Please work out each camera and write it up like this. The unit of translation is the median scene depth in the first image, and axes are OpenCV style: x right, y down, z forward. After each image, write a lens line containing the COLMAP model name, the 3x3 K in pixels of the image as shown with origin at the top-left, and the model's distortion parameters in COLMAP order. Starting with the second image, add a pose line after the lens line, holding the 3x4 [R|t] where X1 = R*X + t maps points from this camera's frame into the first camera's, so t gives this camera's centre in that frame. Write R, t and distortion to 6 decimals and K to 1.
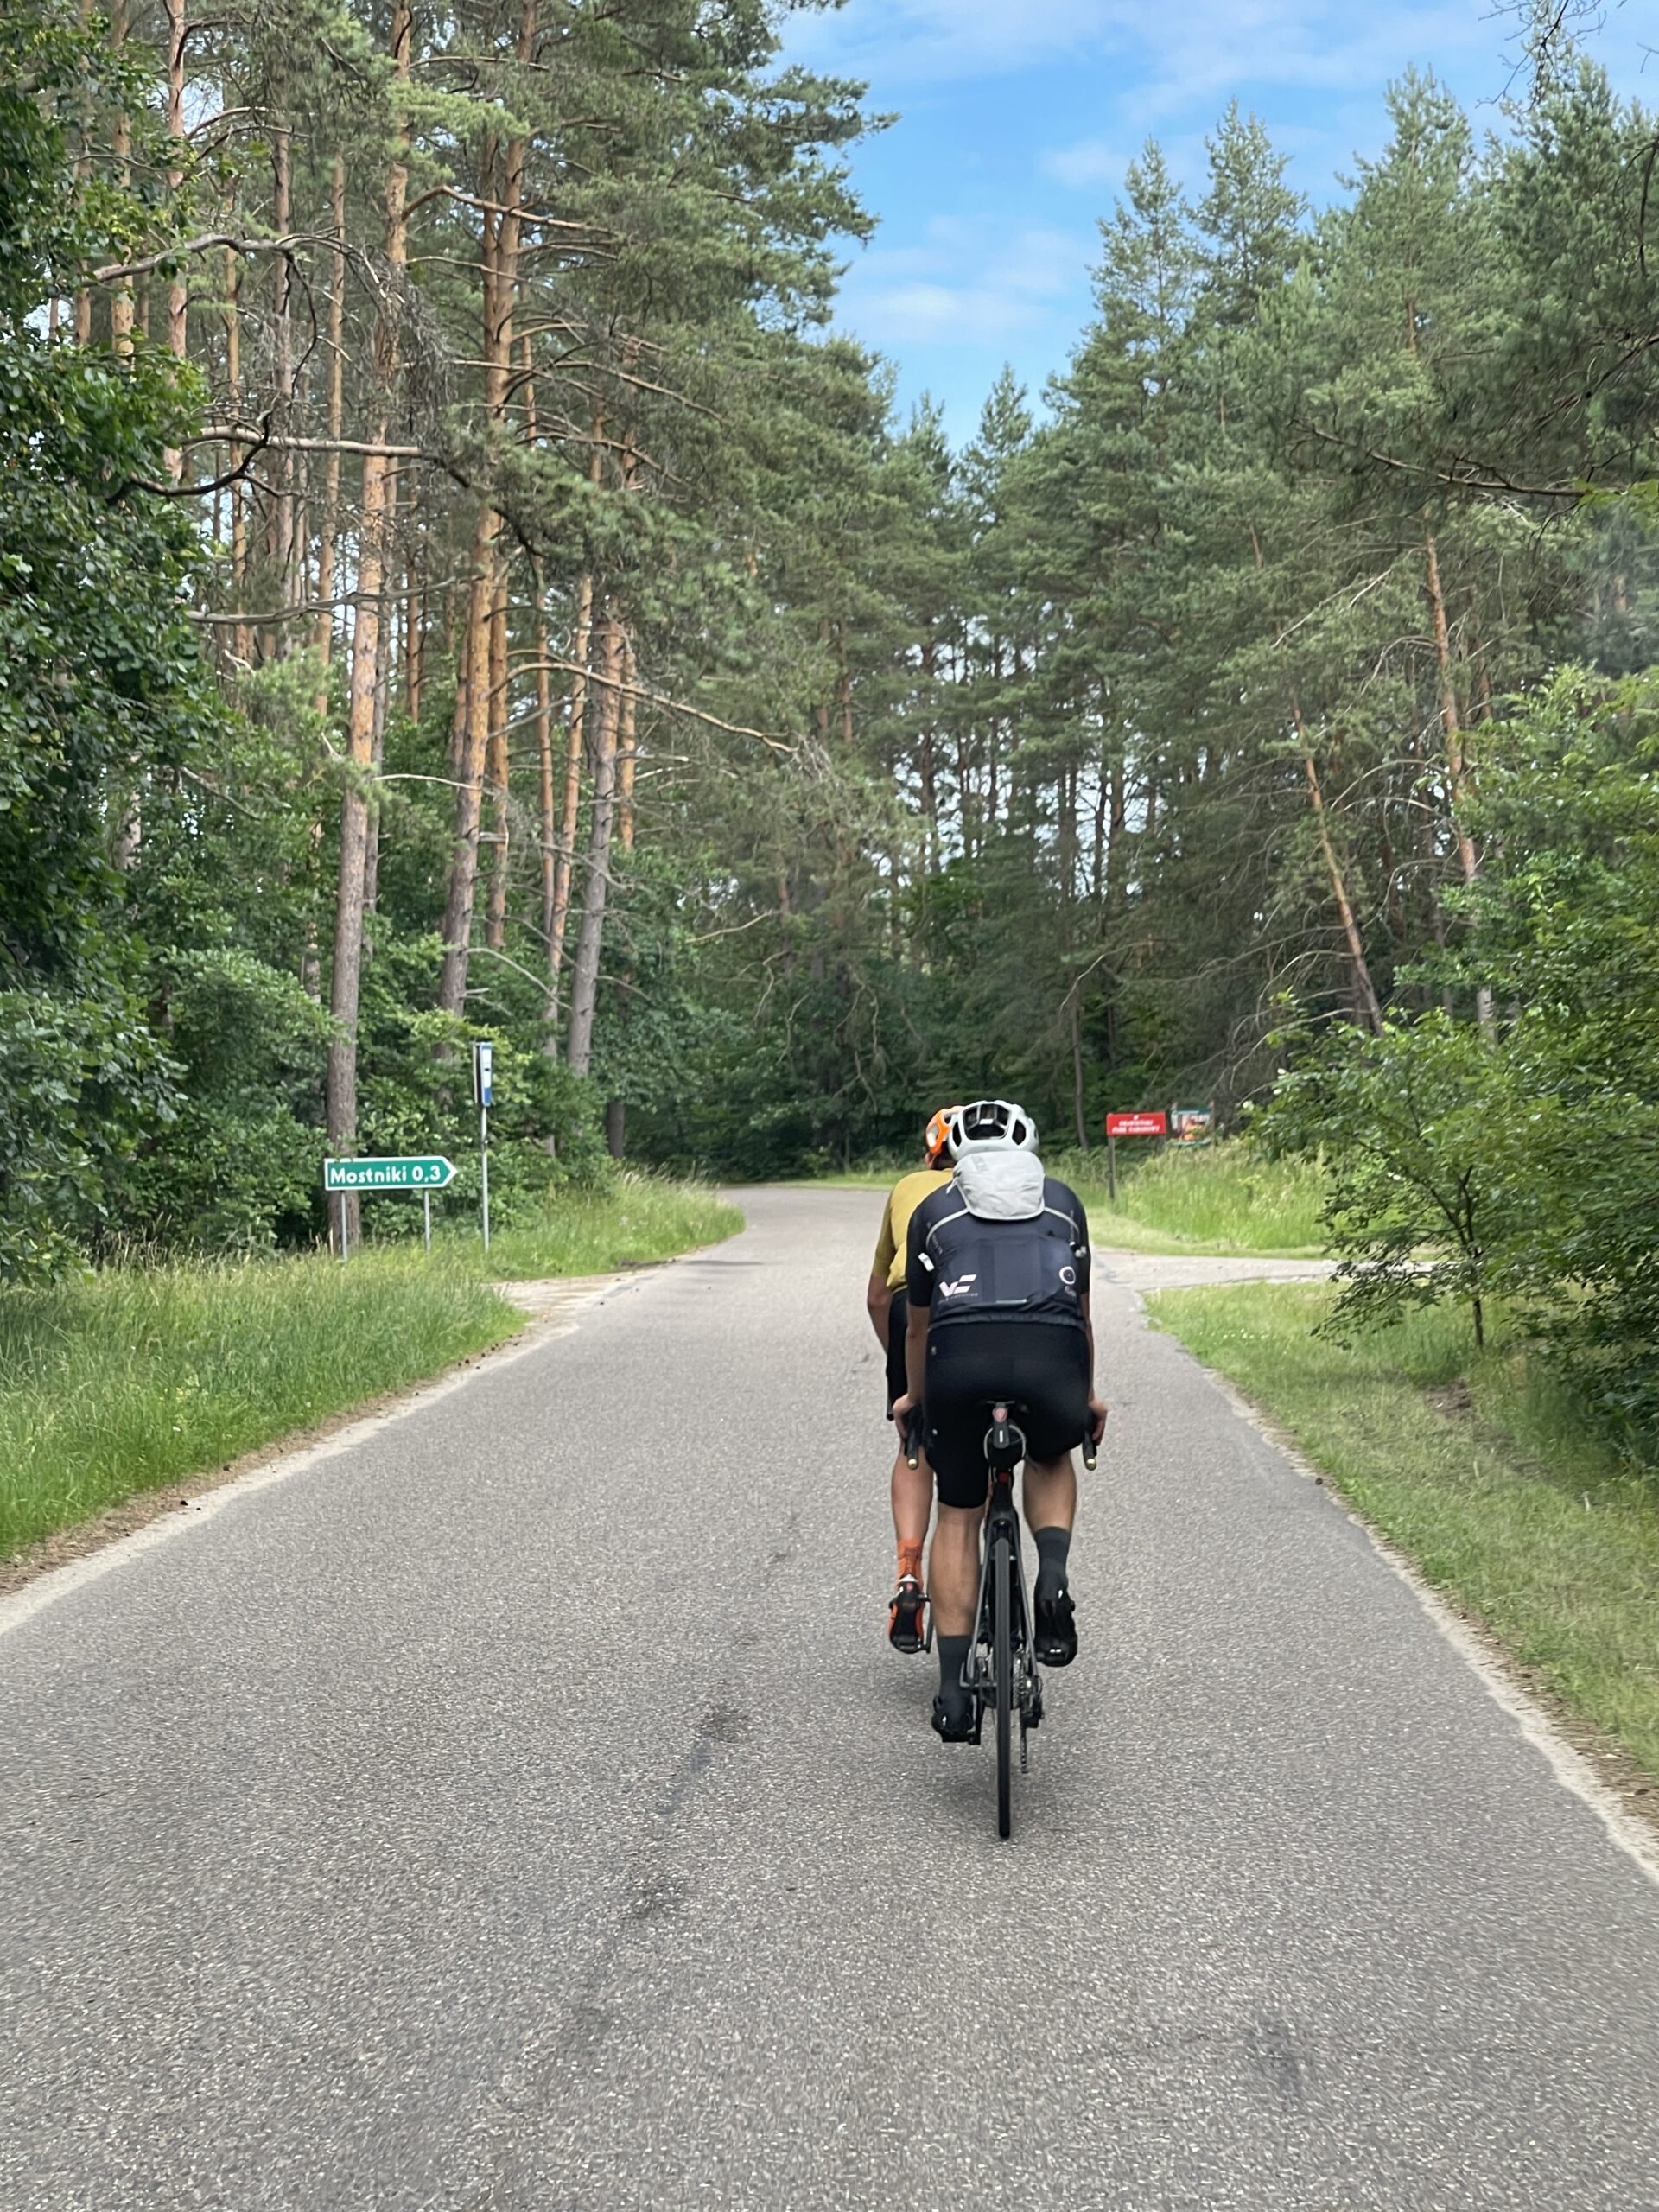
lens RADIAL K [[4802.1, 0, 832.9], [0, 4802.1, 1341.7], [0, 0, 1]] dist [-0.027487, 0.414436]
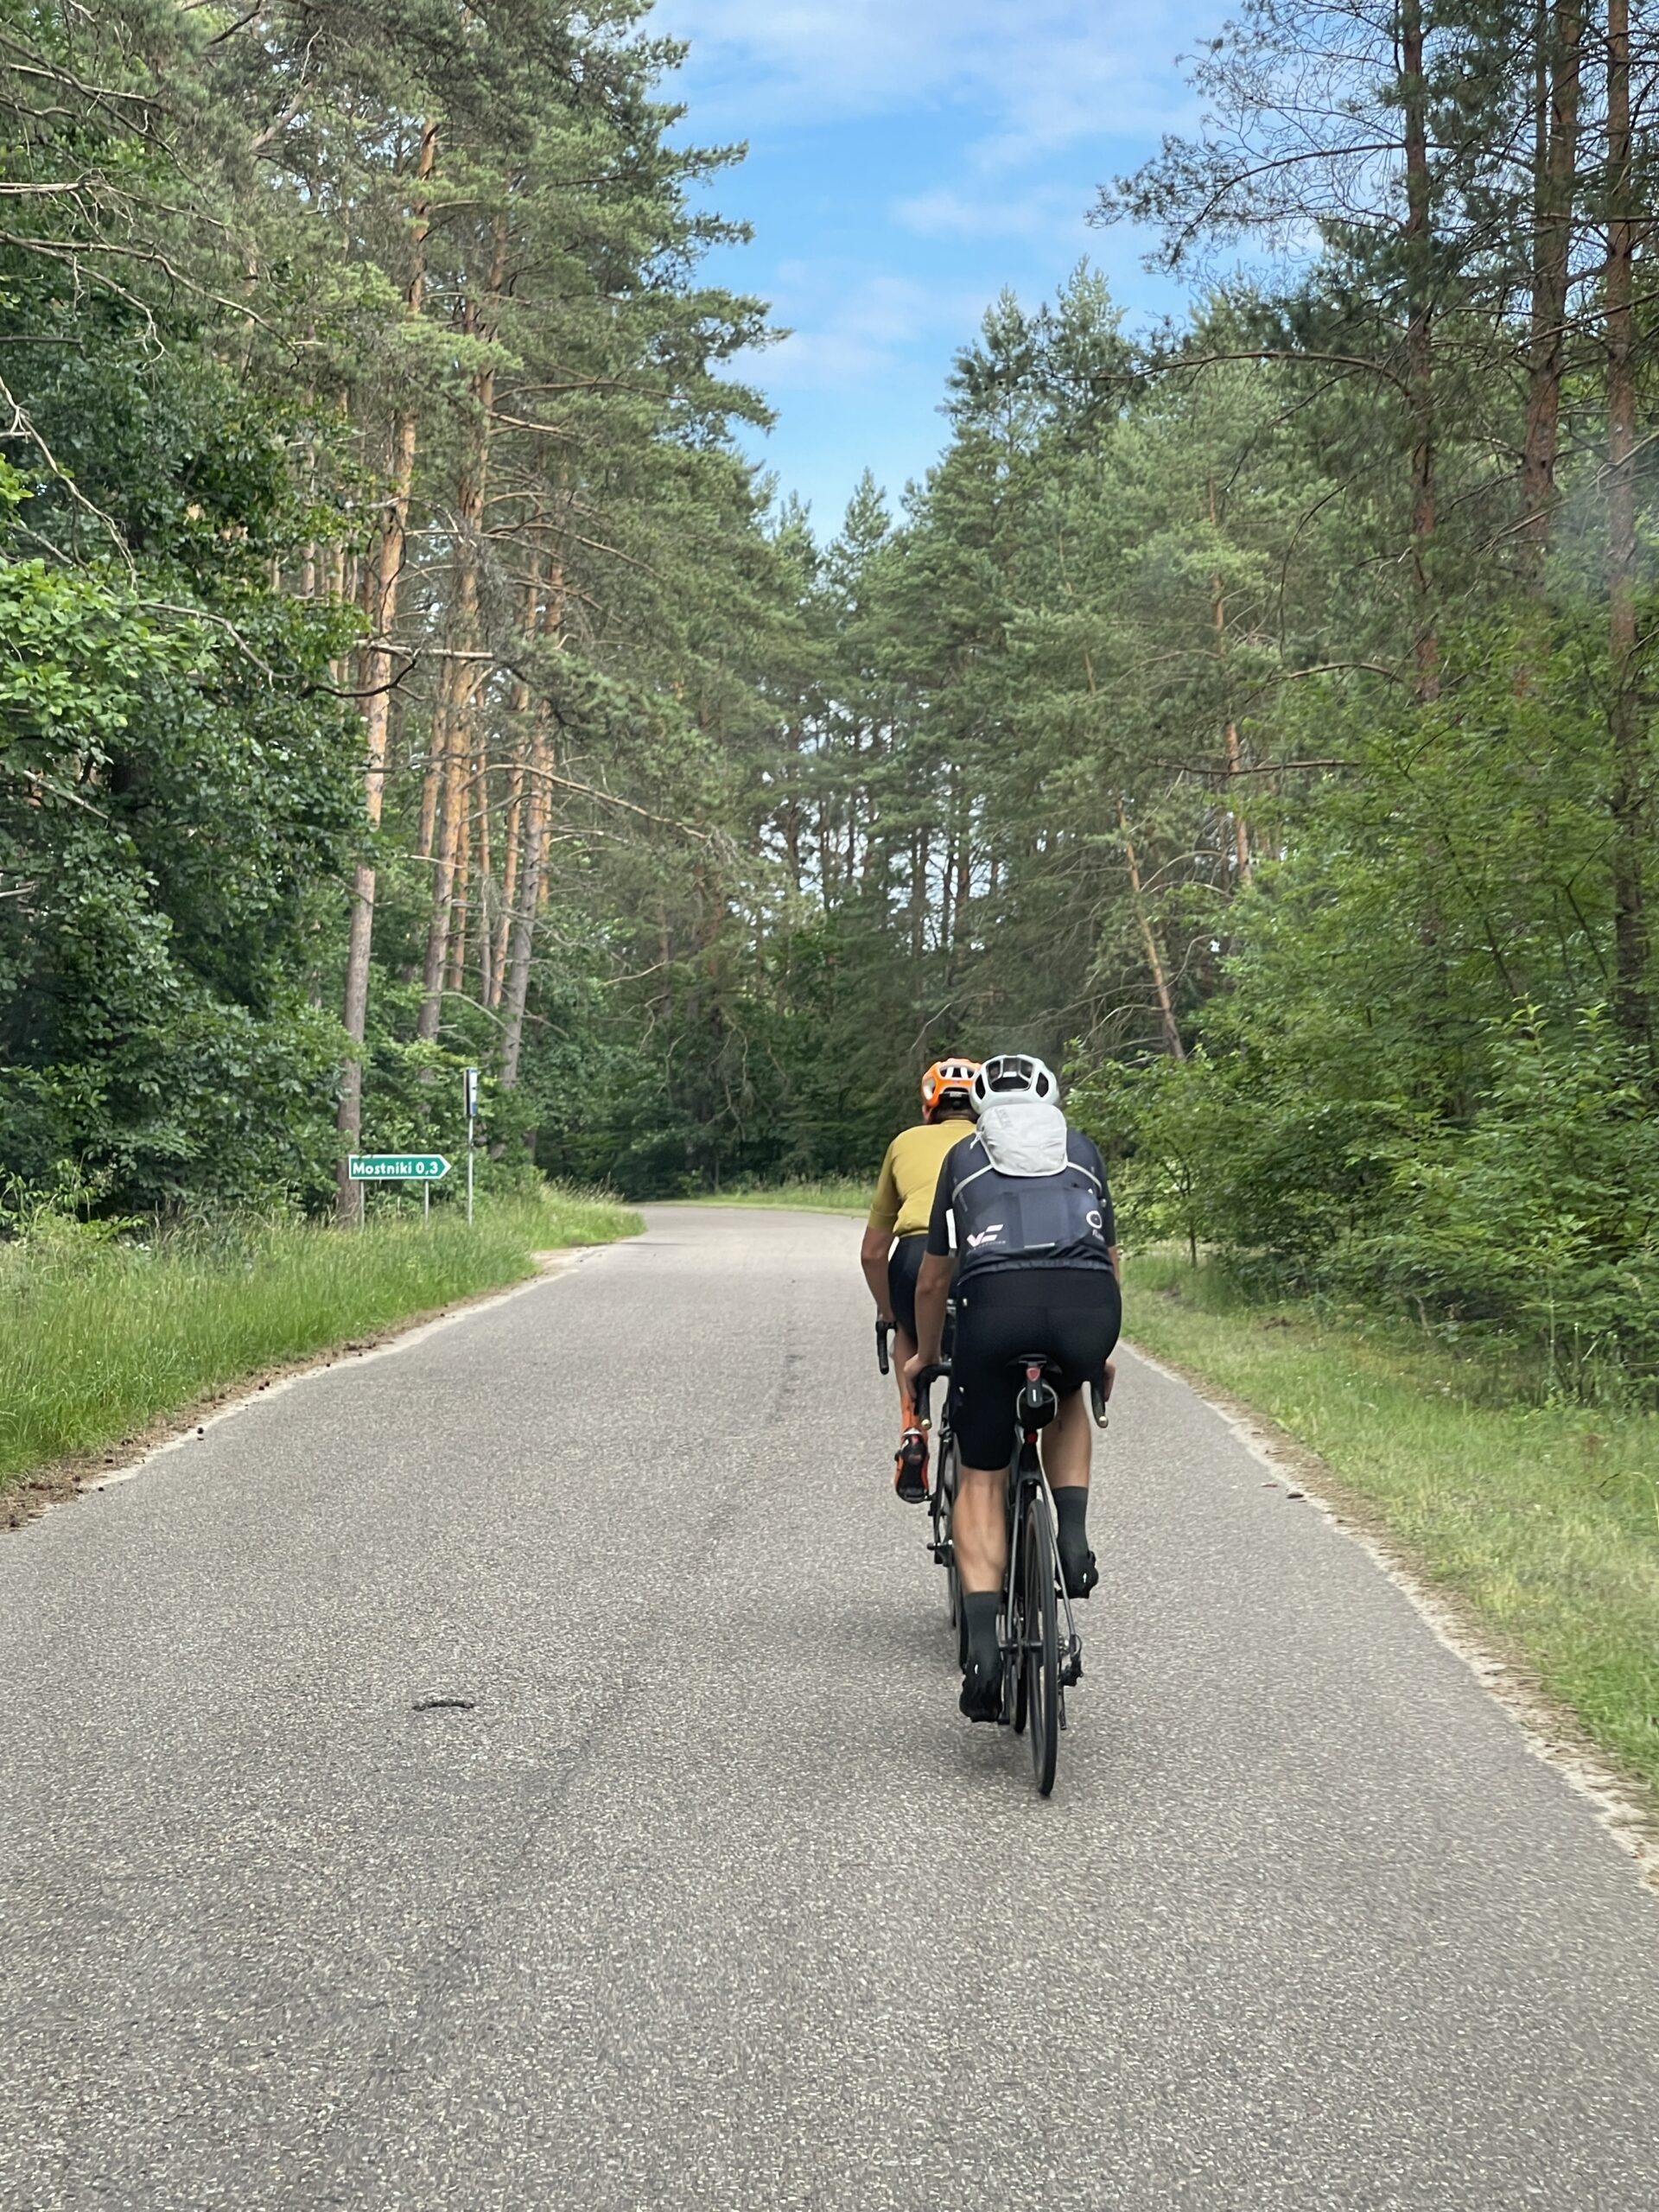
lens RADIAL K [[4802.1, 0, 832.9], [0, 4802.1, 1341.7], [0, 0, 1]] dist [-0.027487, 0.414436]
pose [[0.999272, 0.016930, 0.034200, -0.014815], [-0.016641, 0.999823, -0.008729, 0.016400], [-0.034342, 0.008154, 0.999377, -0.226963]]
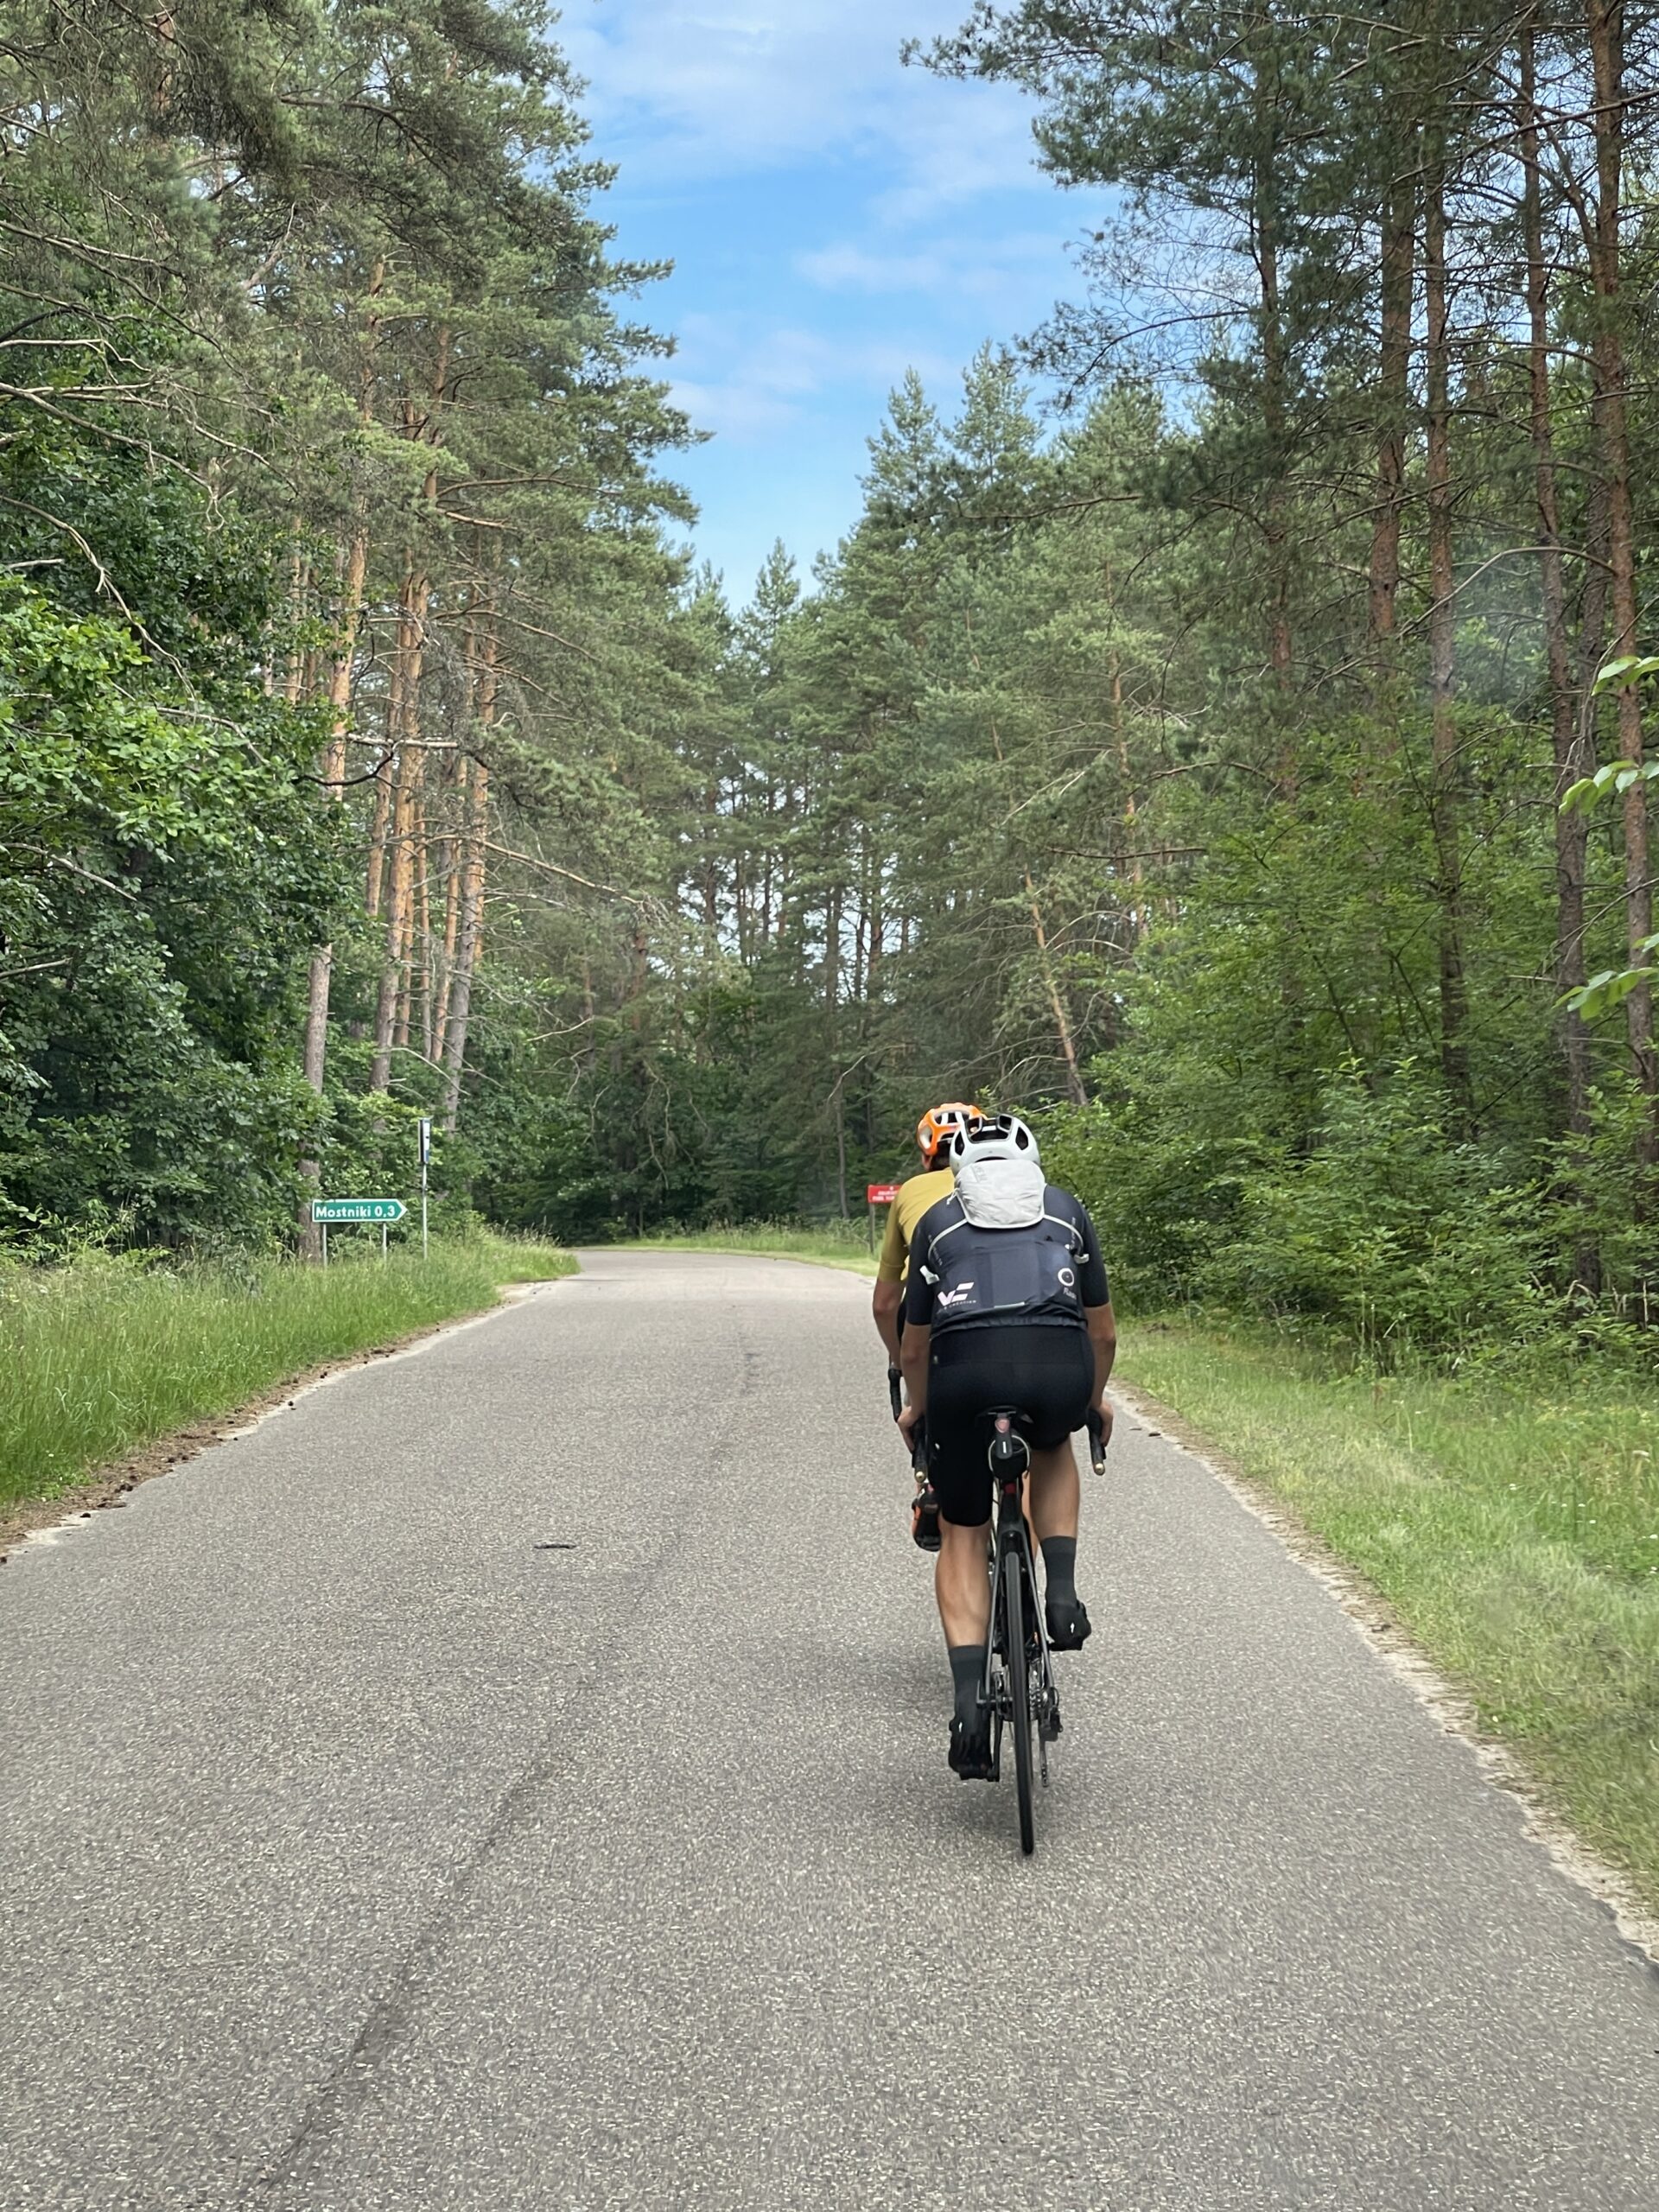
lens RADIAL K [[4802.1, 0, 832.9], [0, 4802.1, 1341.7], [0, 0, 1]] dist [-0.027487, 0.414436]
pose [[0.998579, 0.010189, 0.052317, -0.021352], [-0.009182, 0.999769, -0.019445, 0.022205], [-0.052503, 0.018937, 0.998441, -0.305921]]
